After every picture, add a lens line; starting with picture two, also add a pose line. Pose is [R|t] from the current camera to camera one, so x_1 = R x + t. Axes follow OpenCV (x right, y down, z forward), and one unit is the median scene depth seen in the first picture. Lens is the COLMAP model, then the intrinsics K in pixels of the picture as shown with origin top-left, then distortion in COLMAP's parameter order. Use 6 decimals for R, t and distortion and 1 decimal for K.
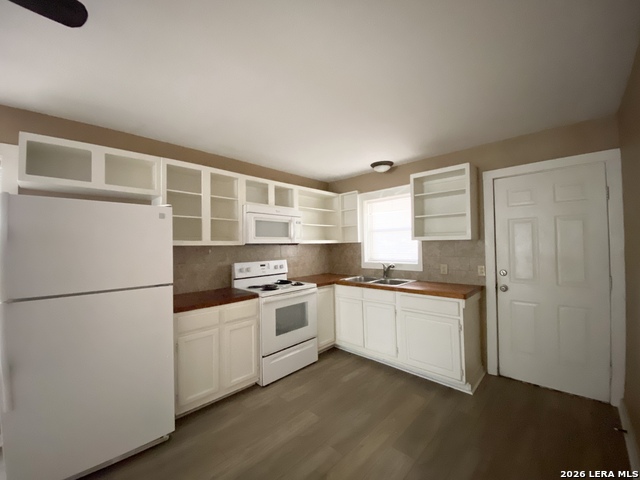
lens RADIAL K [[262.8, 0, 320.0], [0, 262.8, 240.0], [0, 0, 1]] dist [0.000297, -0.012738]
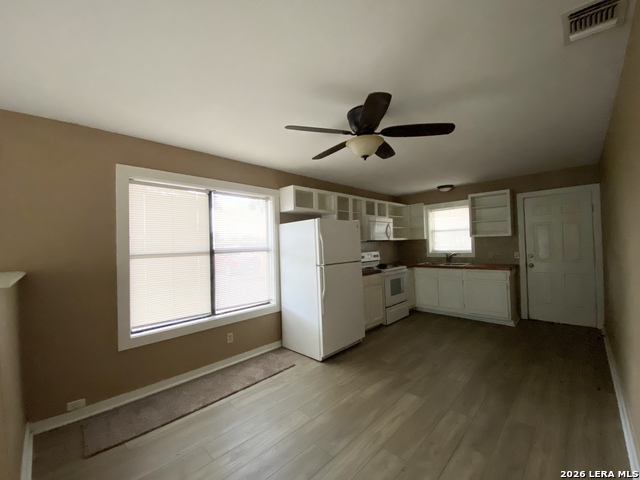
lens RADIAL K [[251.5, 0, 317.4], [0, 251.5, 238.4], [0, 0, 1]] dist [-0.037300, -0.000080]
pose [[0.998280, -0.015467, -0.056555, -0.507275], [0.015375, 0.999880, -0.002067, -0.000581], [0.056580, 0.001194, 0.998397, -0.557551]]
